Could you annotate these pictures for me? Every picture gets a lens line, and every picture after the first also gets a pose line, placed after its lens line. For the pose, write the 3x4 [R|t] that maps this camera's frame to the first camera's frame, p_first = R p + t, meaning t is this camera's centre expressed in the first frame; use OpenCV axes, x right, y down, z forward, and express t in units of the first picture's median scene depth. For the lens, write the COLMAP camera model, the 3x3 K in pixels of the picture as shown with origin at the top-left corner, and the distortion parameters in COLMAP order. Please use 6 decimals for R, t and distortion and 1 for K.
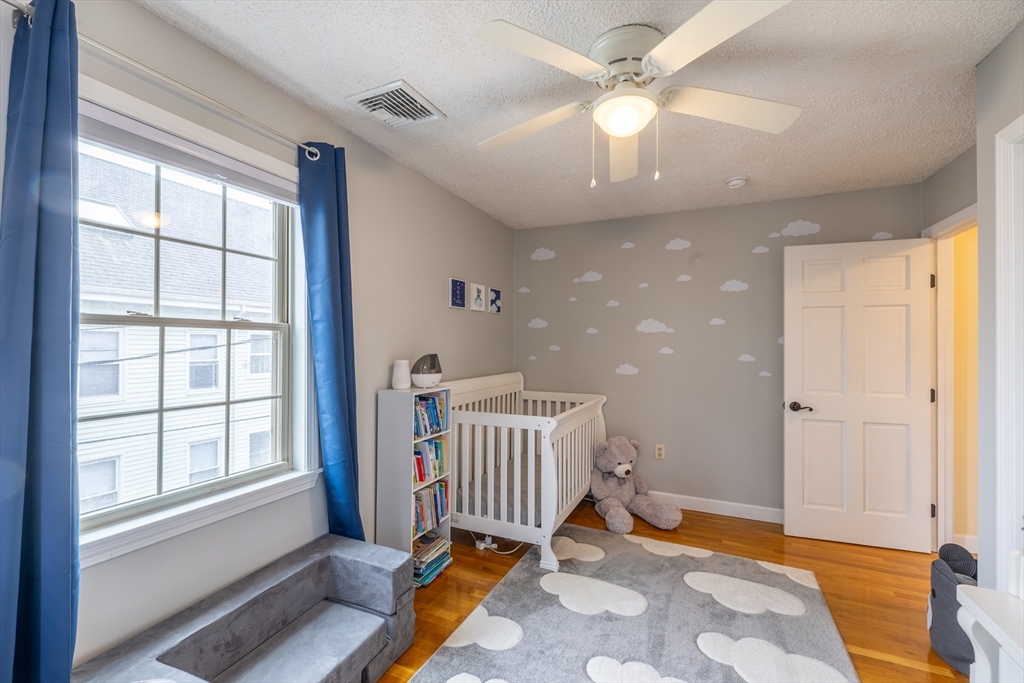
lens RADIAL K [[443.2, 0, 507.3], [0, 443.2, 340.9], [0, 0, 1]] dist [0.001700, -0.000155]
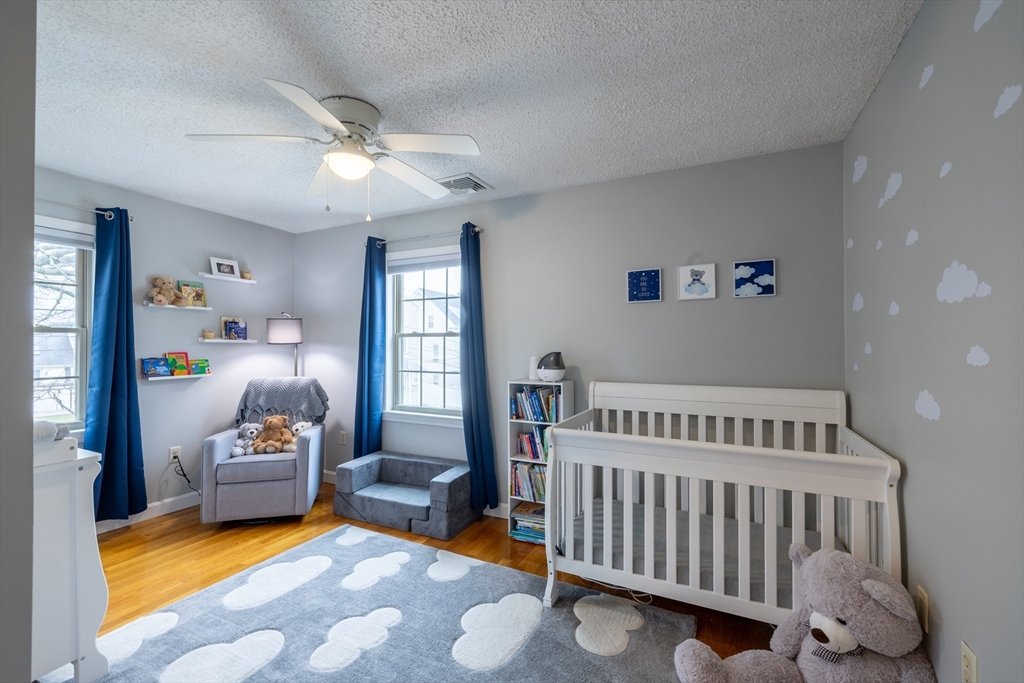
lens RADIAL K [[443.2, 0, 507.1], [0, 443.2, 341.2], [0, 0, 1]] dist [0.001700, -0.000155]
pose [[-0.055454, -0.016383, -0.998327, 0.788334], [0.005898, 0.999843, -0.016735, 0.016844], [0.998444, -0.006816, -0.055349, 0.785981]]
